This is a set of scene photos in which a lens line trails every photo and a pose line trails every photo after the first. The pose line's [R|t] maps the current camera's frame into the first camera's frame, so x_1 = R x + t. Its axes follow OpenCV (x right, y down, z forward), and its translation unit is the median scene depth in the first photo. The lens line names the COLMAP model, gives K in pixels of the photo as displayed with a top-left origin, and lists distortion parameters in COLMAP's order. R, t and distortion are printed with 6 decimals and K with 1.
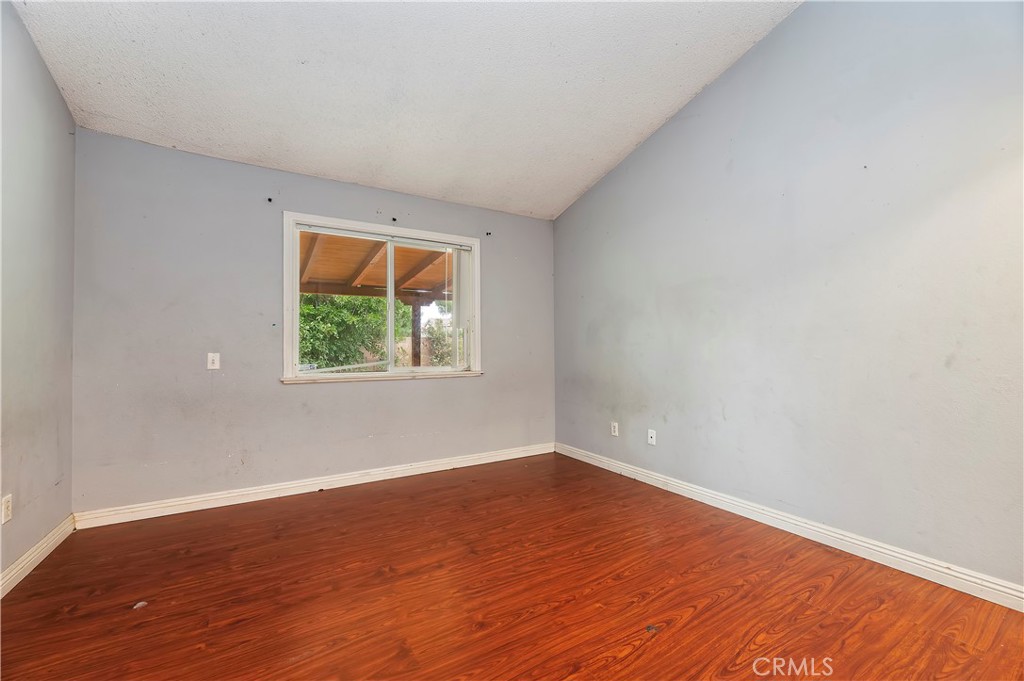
lens RADIAL K [[418.8, 0, 510.3], [0, 418.8, 328.9], [0, 0, 1]] dist [-0.000991, -0.000022]
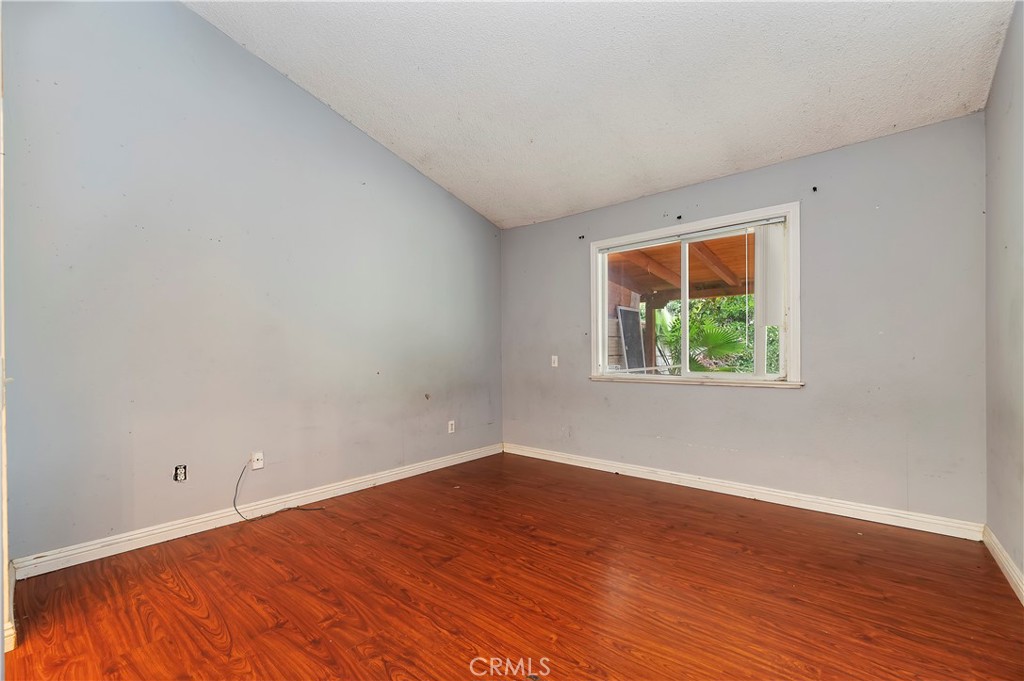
lens RADIAL K [[421.5, 0, 509.2], [0, 421.5, 346.3], [0, 0, 1]] dist [-0.000022, 0.000171]
pose [[0.327771, -0.015044, -0.944637, 0.608774], [0.049175, 0.998790, 0.001156, 0.015387], [0.943476, -0.046831, 0.328114, 0.371041]]
